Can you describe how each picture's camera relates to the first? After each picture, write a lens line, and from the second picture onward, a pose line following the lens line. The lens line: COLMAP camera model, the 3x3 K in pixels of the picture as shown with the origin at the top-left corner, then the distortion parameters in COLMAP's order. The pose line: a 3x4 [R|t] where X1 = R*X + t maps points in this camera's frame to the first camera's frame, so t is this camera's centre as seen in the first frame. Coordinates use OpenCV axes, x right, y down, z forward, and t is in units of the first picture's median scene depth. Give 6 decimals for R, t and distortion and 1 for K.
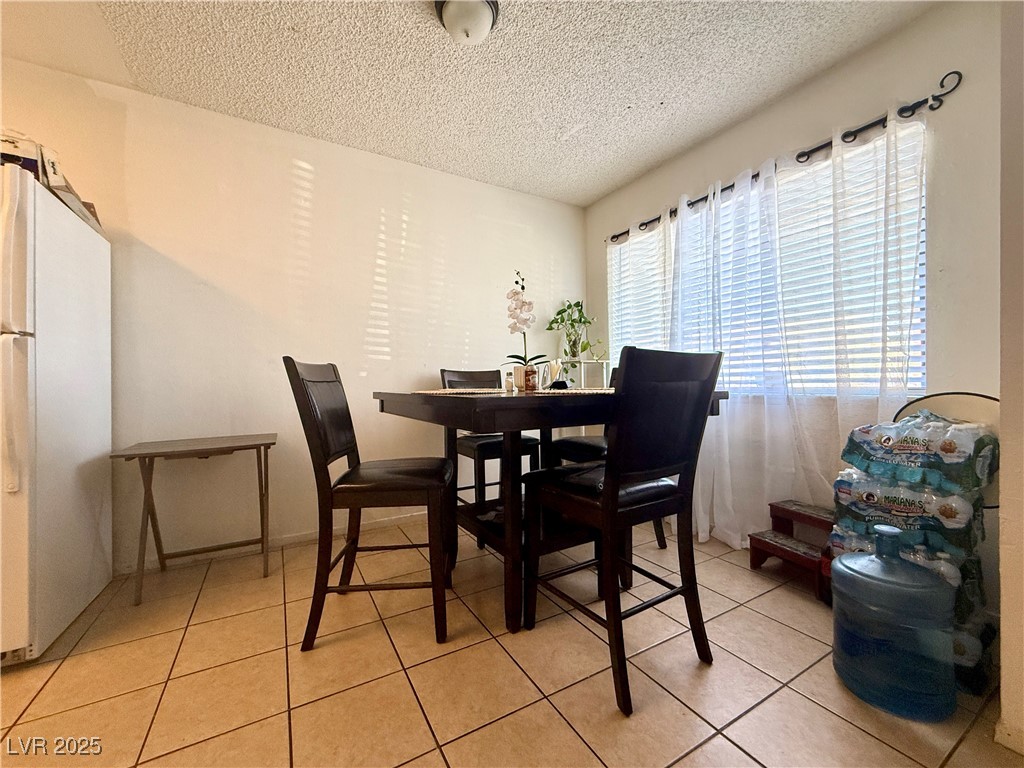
lens RADIAL K [[410.2, 0, 509.6], [0, 410.2, 377.7], [0, 0, 1]] dist [0.001063, 0.000140]
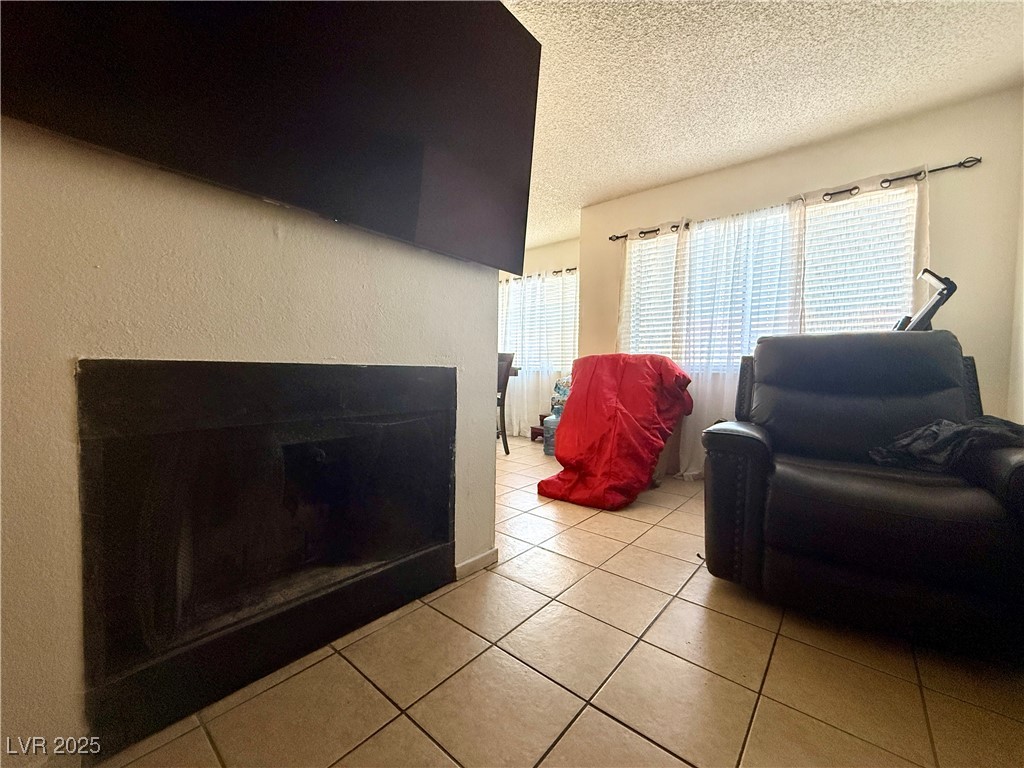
lens RADIAL K [[410.2, 0, 511.4], [0, 410.2, 382.5], [0, 0, 1]] dist [0.001063, 0.000140]
pose [[0.938767, 0.002449, 0.344544, -0.388868], [-0.015276, 0.999287, 0.034518, 0.035018], [-0.344214, -0.037668, 0.938135, -1.310947]]
